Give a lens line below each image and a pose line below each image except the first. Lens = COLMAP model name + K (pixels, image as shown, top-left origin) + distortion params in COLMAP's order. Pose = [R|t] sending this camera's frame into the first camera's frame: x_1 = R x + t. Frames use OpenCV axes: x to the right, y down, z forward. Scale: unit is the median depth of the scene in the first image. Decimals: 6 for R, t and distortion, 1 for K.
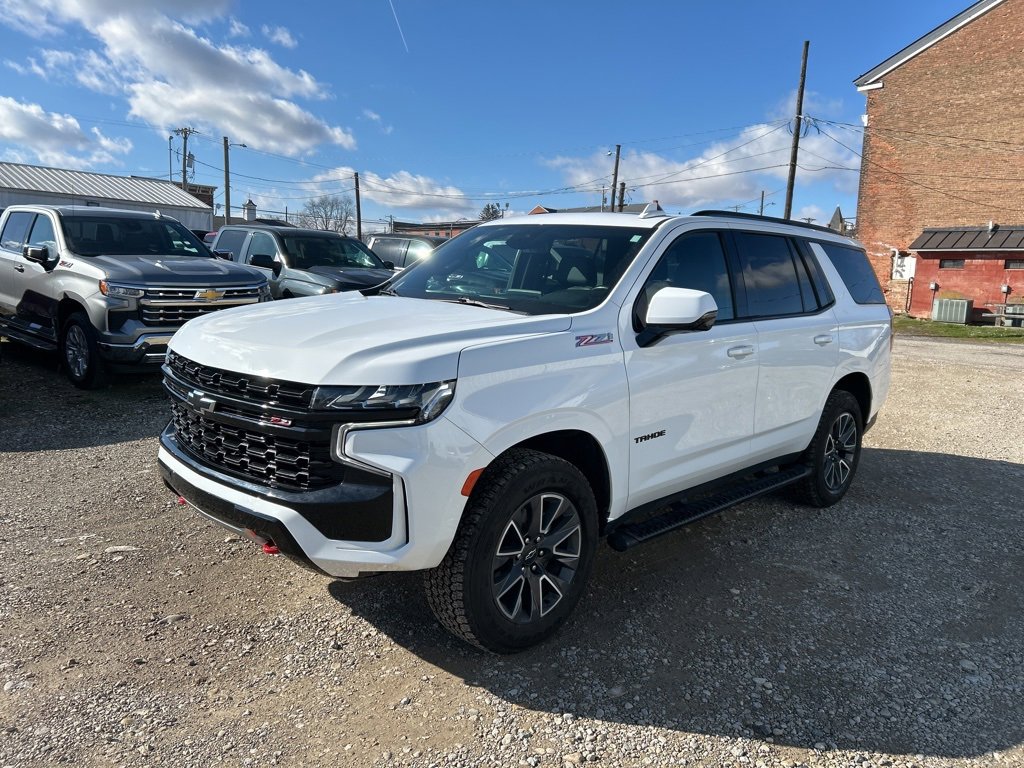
lens RADIAL K [[775.0, 0, 509.5], [0, 775.0, 382.1], [0, 0, 1]] dist [0.049003, -0.053421]
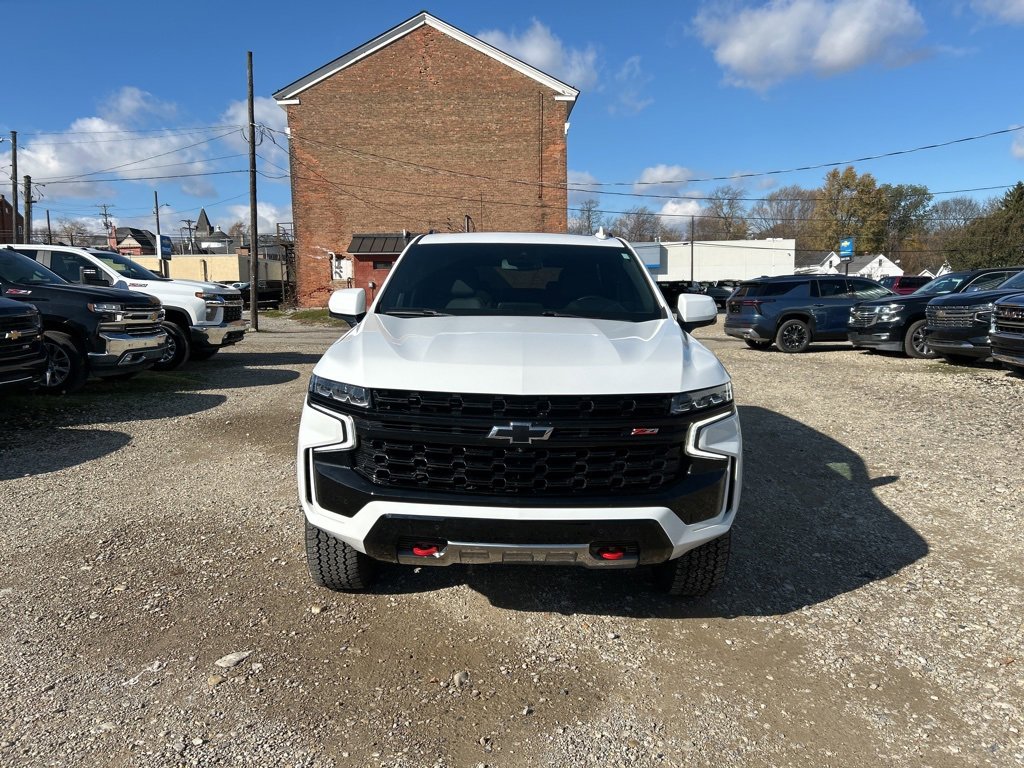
lens RADIAL K [[775.0, 0, 509.5], [0, 775.0, 382.1], [0, 0, 1]] dist [0.049003, -0.053421]
pose [[0.718644, -0.124065, 0.684221, -0.112102], [0.125749, 0.990919, 0.047601, -0.008712], [-0.683913, 0.051832, 0.727720, 0.032645]]
